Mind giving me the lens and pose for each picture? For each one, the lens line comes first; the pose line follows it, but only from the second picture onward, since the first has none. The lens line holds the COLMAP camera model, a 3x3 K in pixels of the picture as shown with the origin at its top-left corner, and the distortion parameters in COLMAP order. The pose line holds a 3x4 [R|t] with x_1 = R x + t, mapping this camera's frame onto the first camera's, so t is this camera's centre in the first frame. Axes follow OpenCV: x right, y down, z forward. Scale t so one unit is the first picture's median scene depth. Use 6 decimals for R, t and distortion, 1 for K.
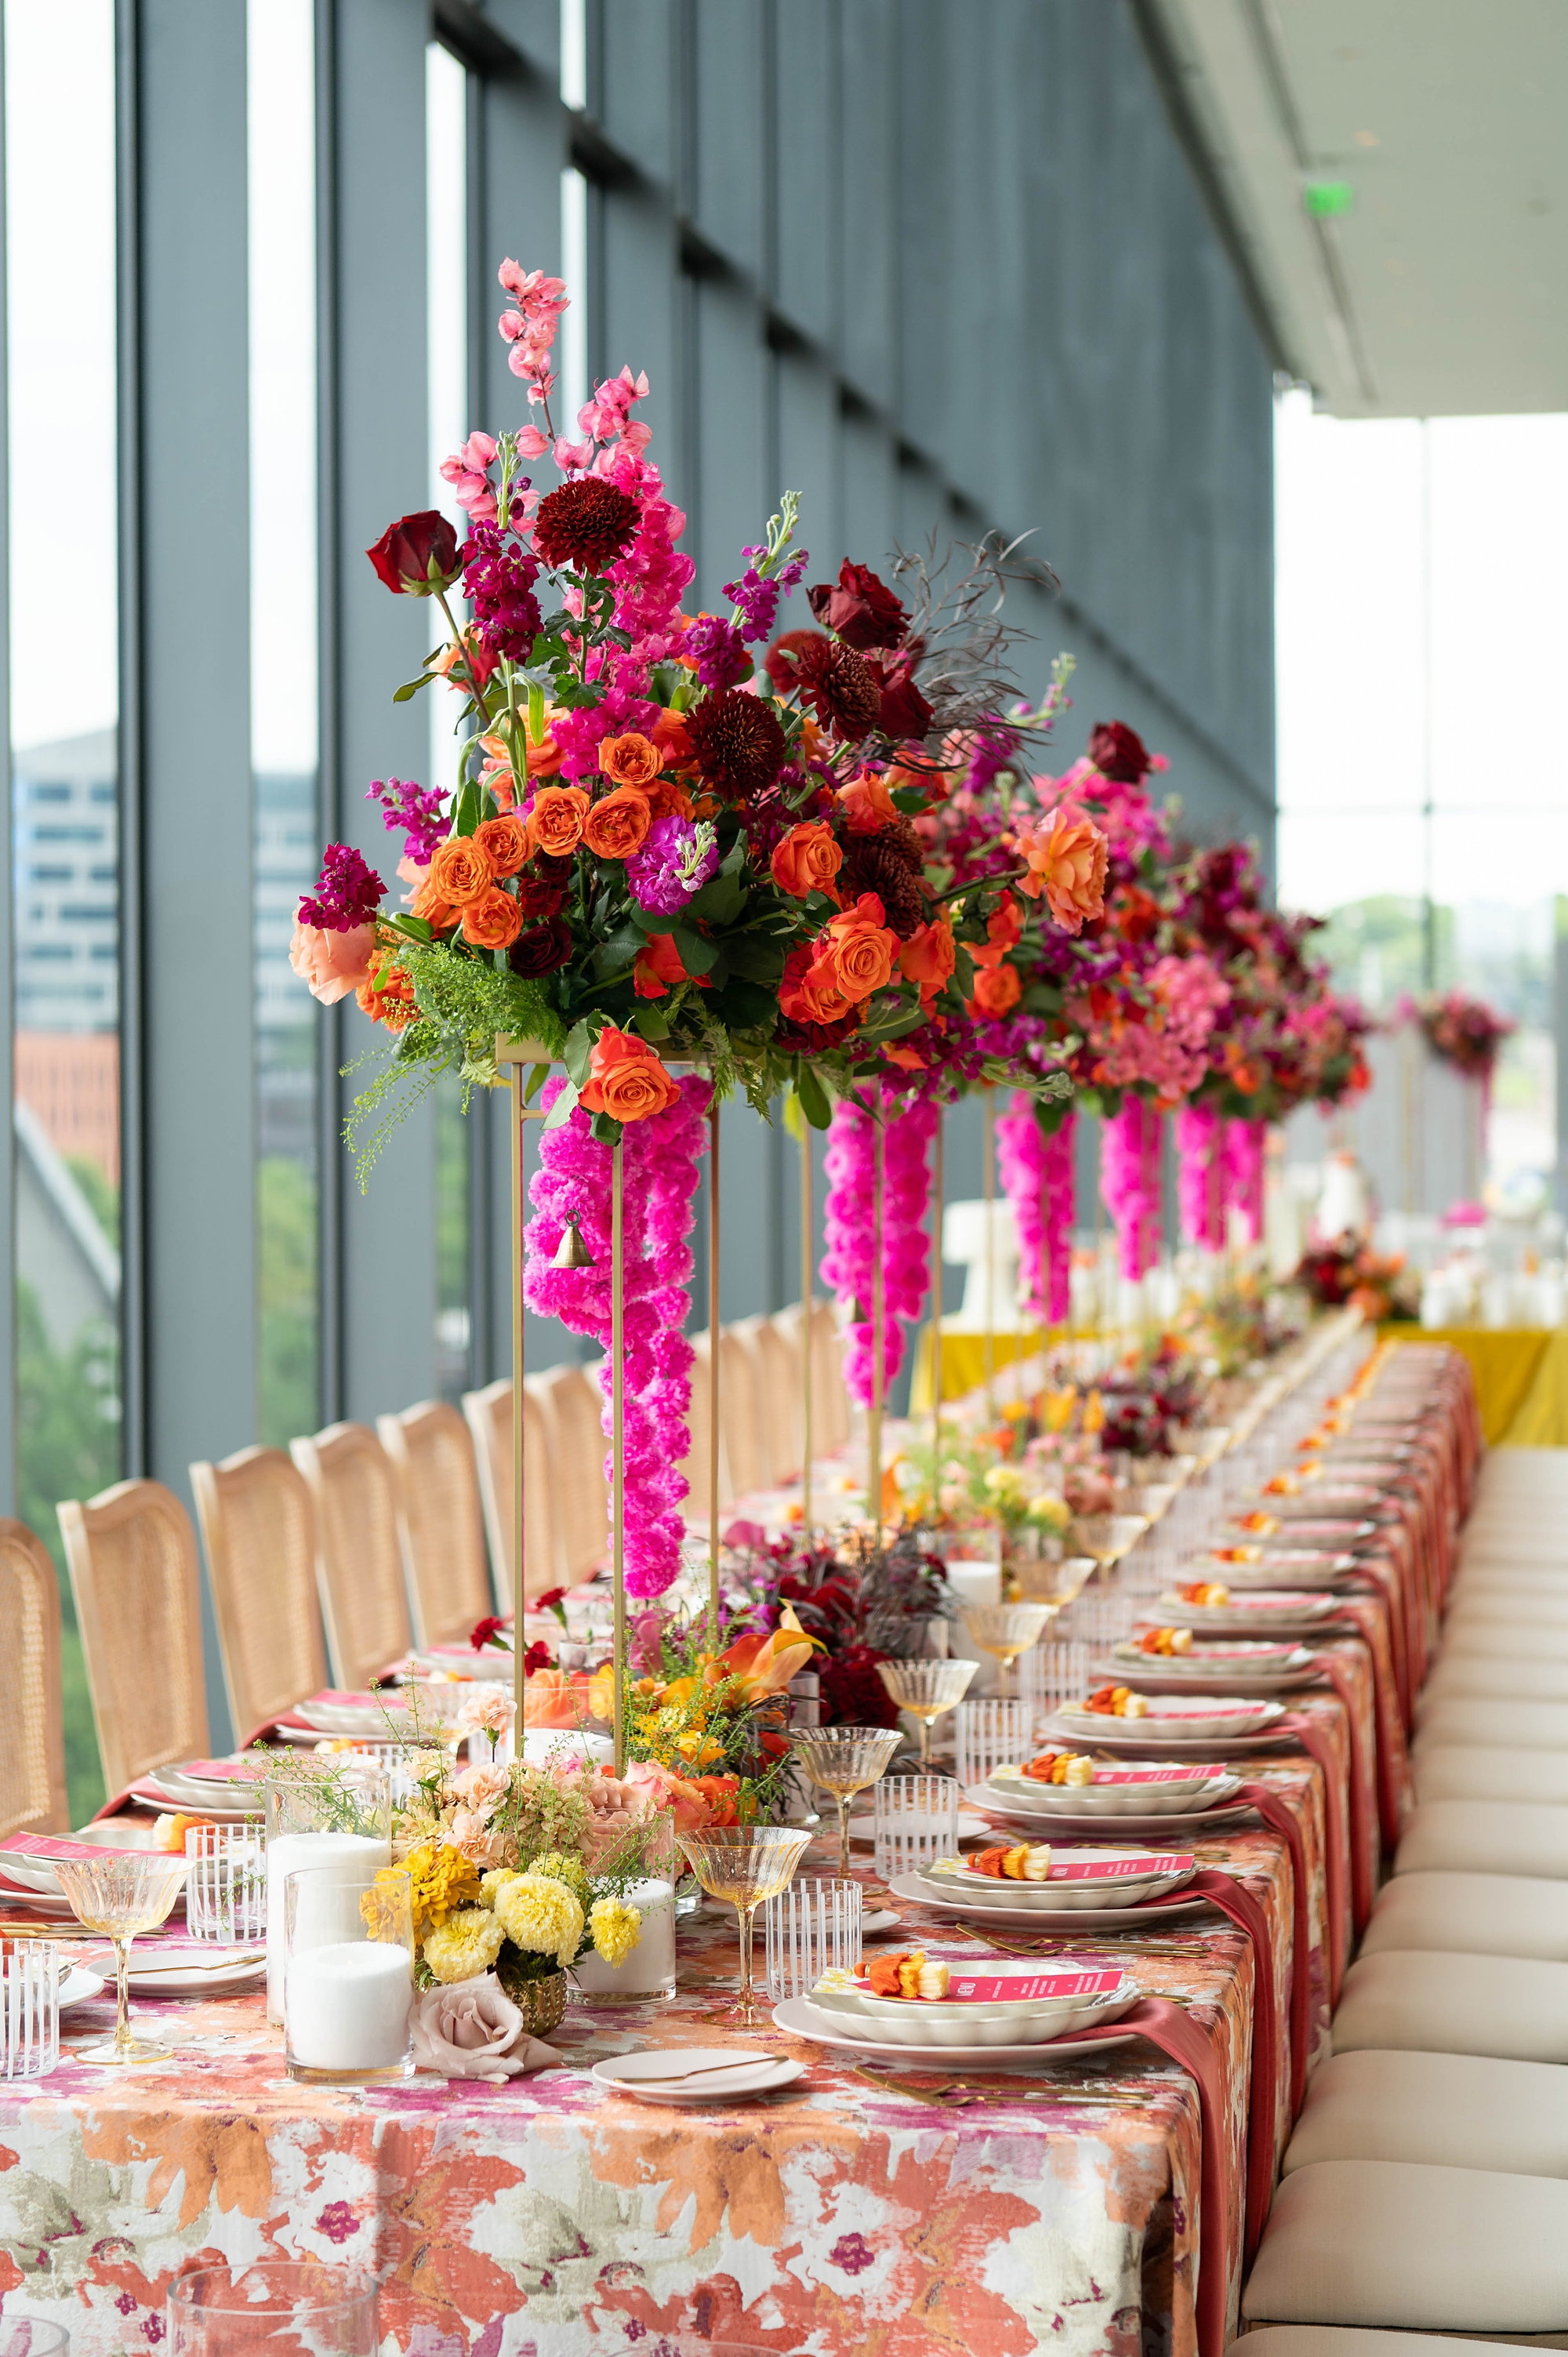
lens RADIAL K [[5057.3, 0, 784.0], [0, 5057.3, 1178.5], [0, 0, 1]] dist [0.004833, 0.148171]
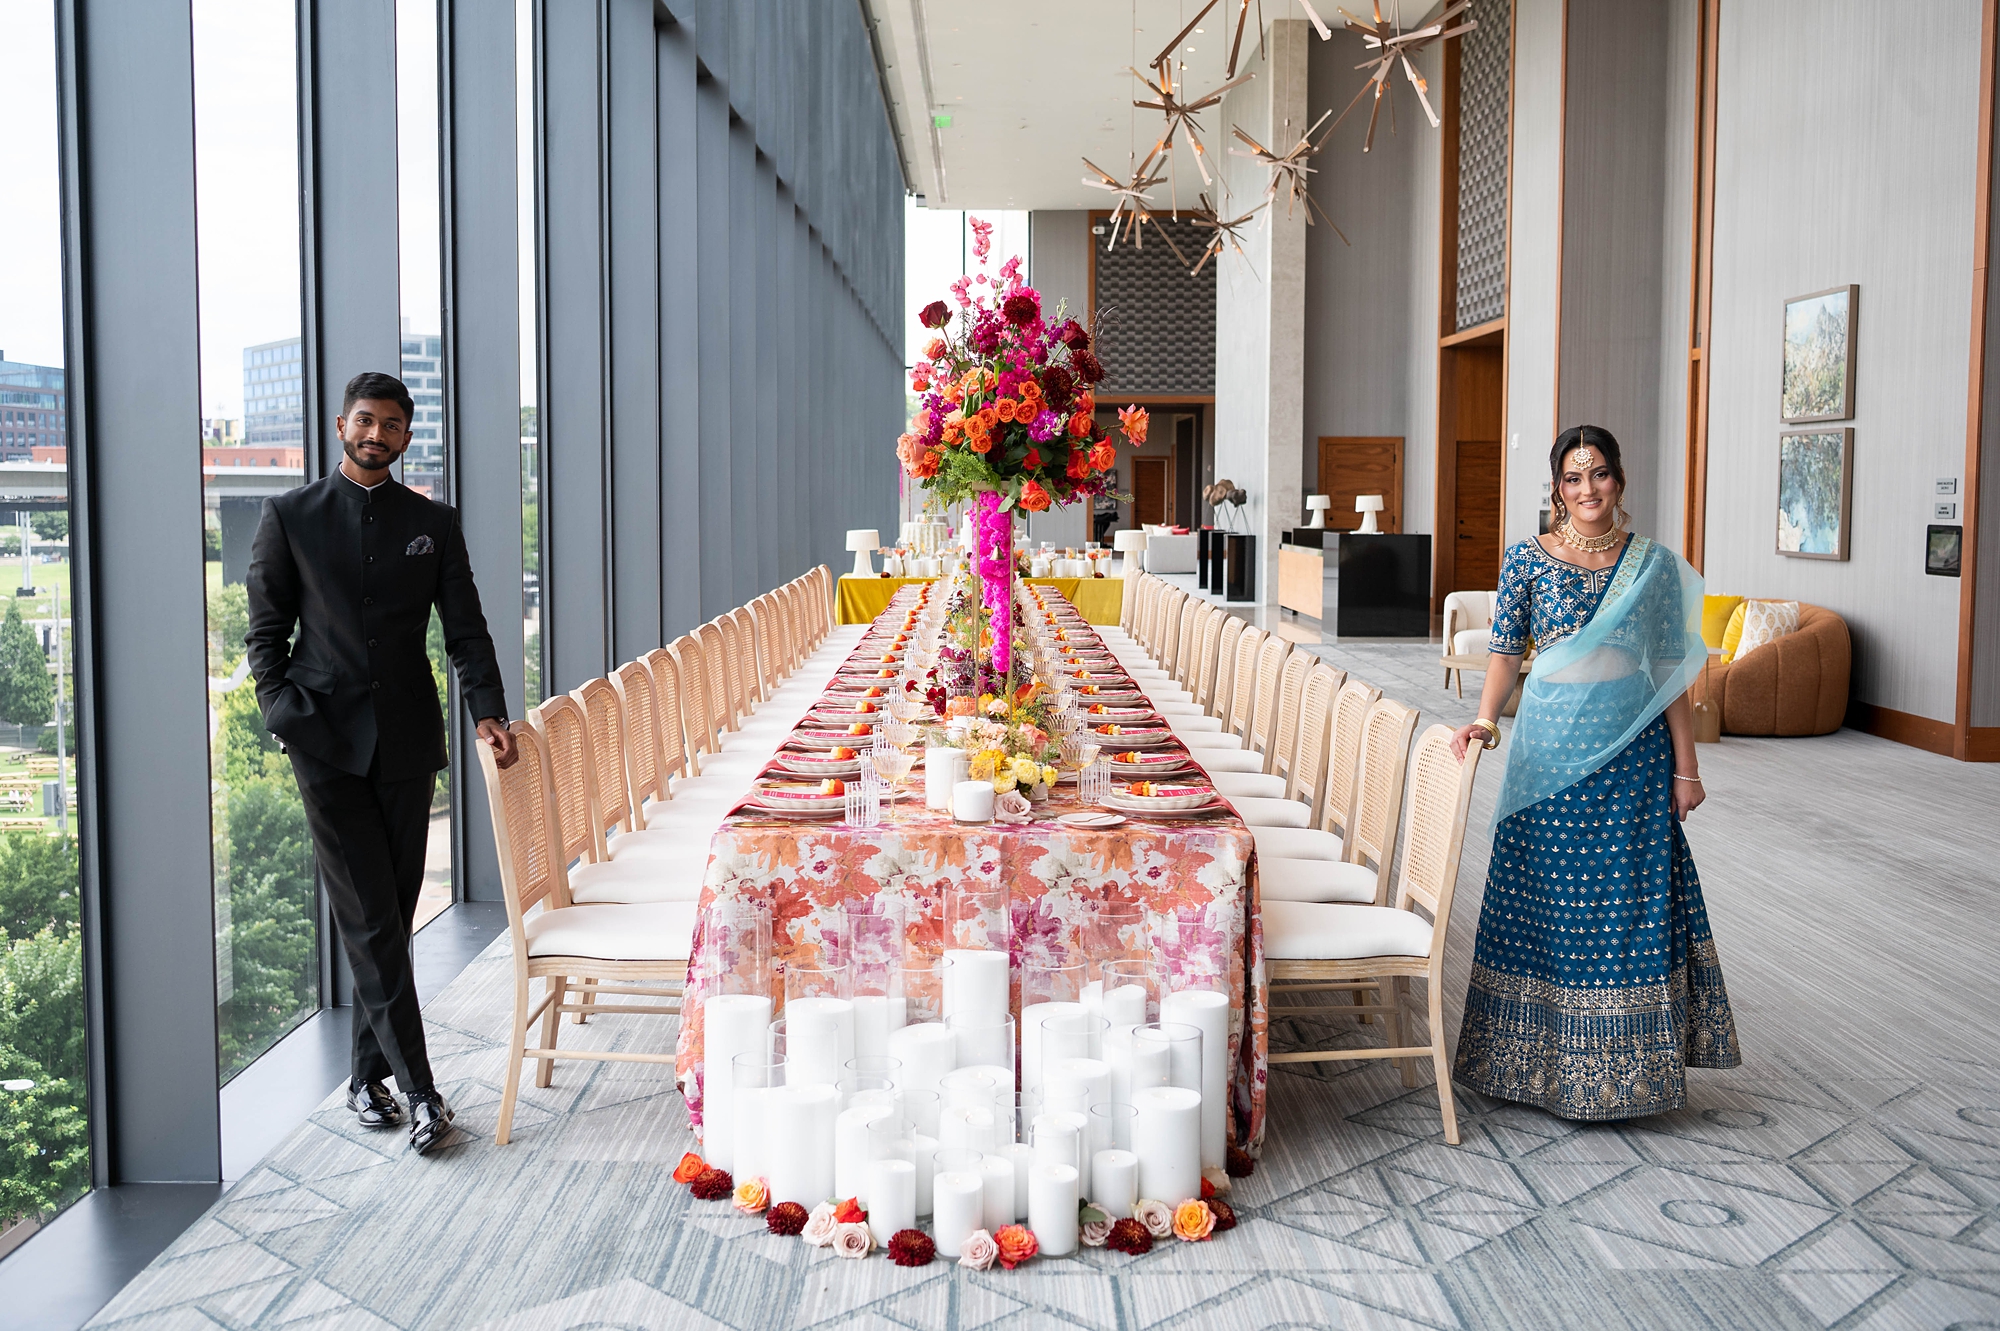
lens RADIAL K [[2217.0, 0, 1000.0], [0, 2217.0, 665.5], [0, 0, 1]] dist [-0.003961, -0.001676]
pose [[0.976332, -0.001865, 0.216269, -0.374516], [-0.013464, 0.997499, 0.069385, -0.012845], [-0.215857, -0.070655, 0.973865, -0.321278]]
